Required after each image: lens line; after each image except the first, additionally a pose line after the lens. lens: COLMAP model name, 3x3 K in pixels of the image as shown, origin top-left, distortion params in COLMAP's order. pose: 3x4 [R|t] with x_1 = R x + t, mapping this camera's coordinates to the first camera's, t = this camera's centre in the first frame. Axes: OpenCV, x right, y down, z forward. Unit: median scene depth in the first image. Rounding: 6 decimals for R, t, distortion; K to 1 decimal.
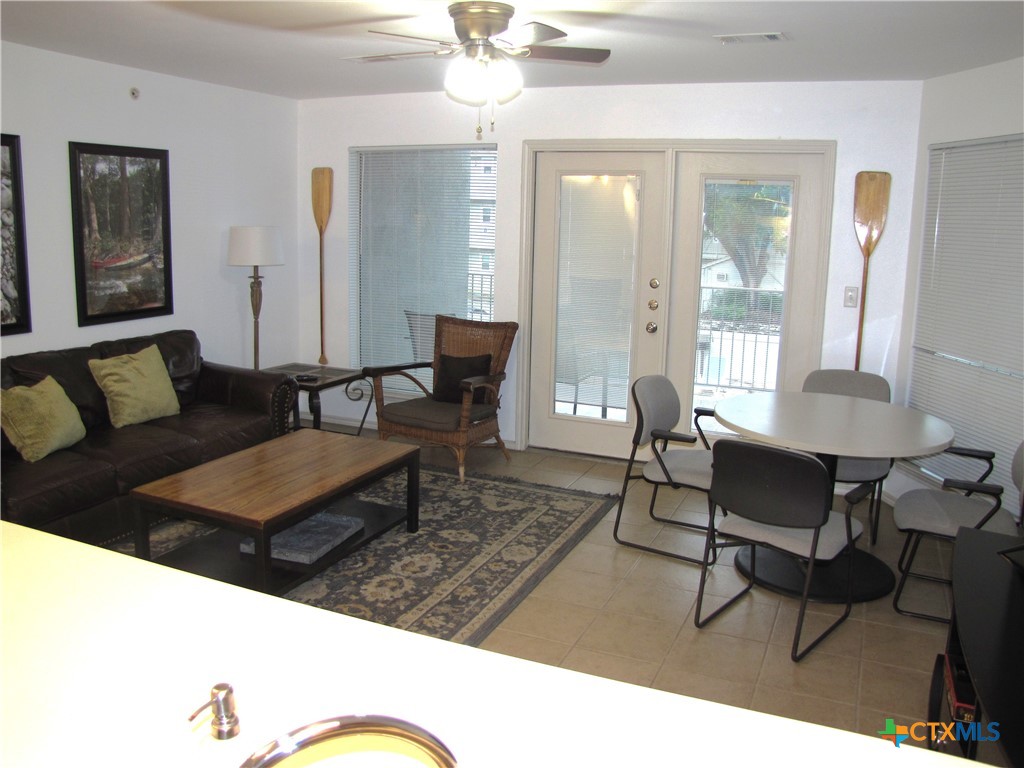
lens RADIAL K [[851.8, 0, 506.9], [0, 851.8, 357.0], [0, 0, 1]] dist [-0.172053, 0.117689]
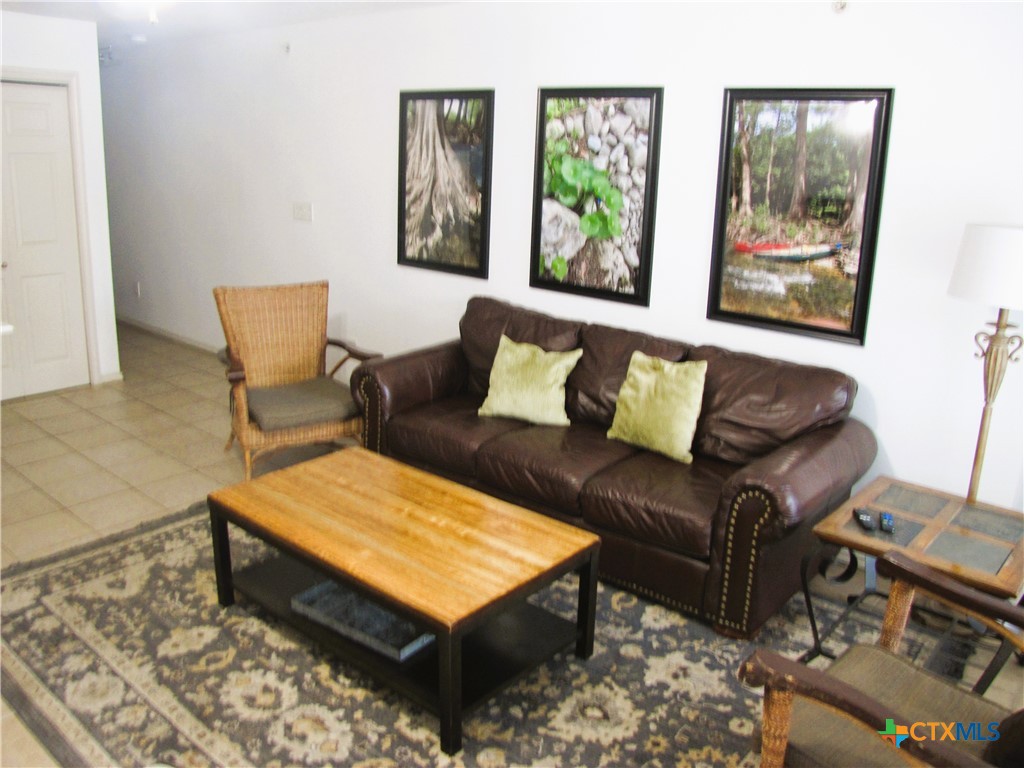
lens RADIAL K [[851.8, 0, 512.8], [0, 851.8, 358.7], [0, 0, 1]] dist [-0.172053, 0.117689]
pose [[-0.281105, 0.201000, -0.938392, 0.350561], [-0.196541, 0.945037, 0.261299, -0.198513], [0.939336, 0.257885, -0.226150, 1.125767]]
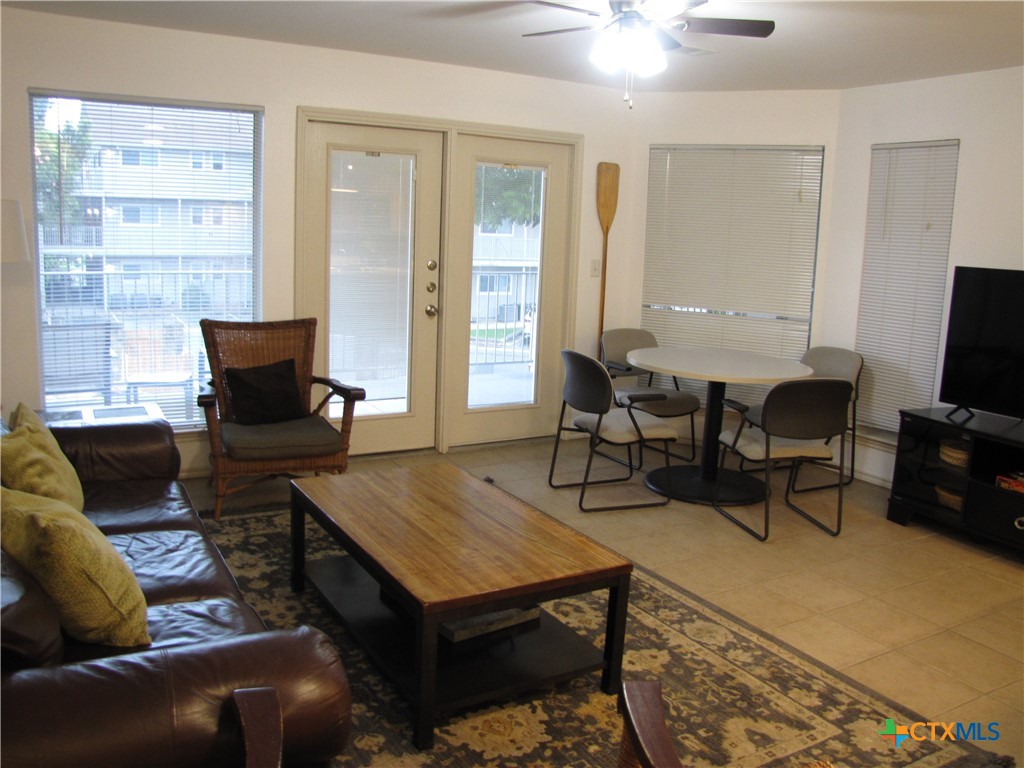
lens RADIAL K [[851.8, 0, 506.0], [0, 851.8, 374.0], [0, 0, 1]] dist [-0.172053, 0.117689]
pose [[0.583455, -0.136096, 0.800661, -0.748308], [0.106217, 0.990179, 0.090908, -0.054750], [-0.805170, 0.032003, 0.592180, 0.455924]]
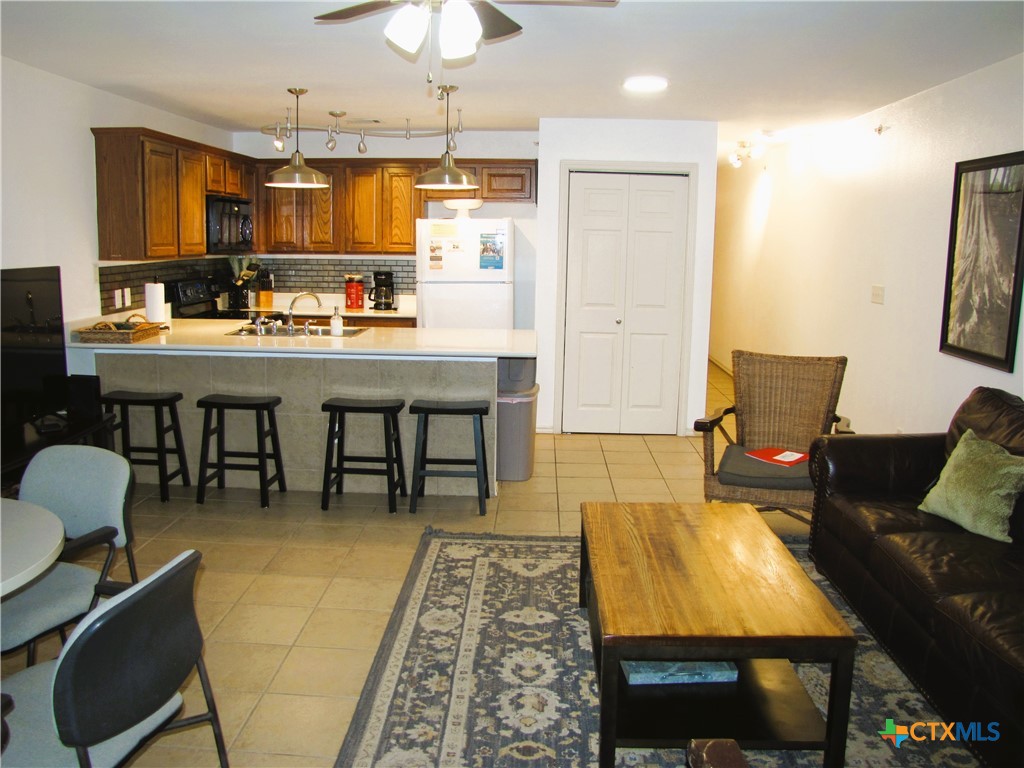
lens RADIAL K [[851.8, 0, 497.5], [0, 851.8, 361.0], [0, 0, 1]] dist [-0.172053, 0.117689]
pose [[-0.932248, 0.013389, -0.361571, 0.156255], [-0.096407, 0.953996, 0.283895, -0.213143], [0.348738, 0.299519, -0.888071, 1.419400]]
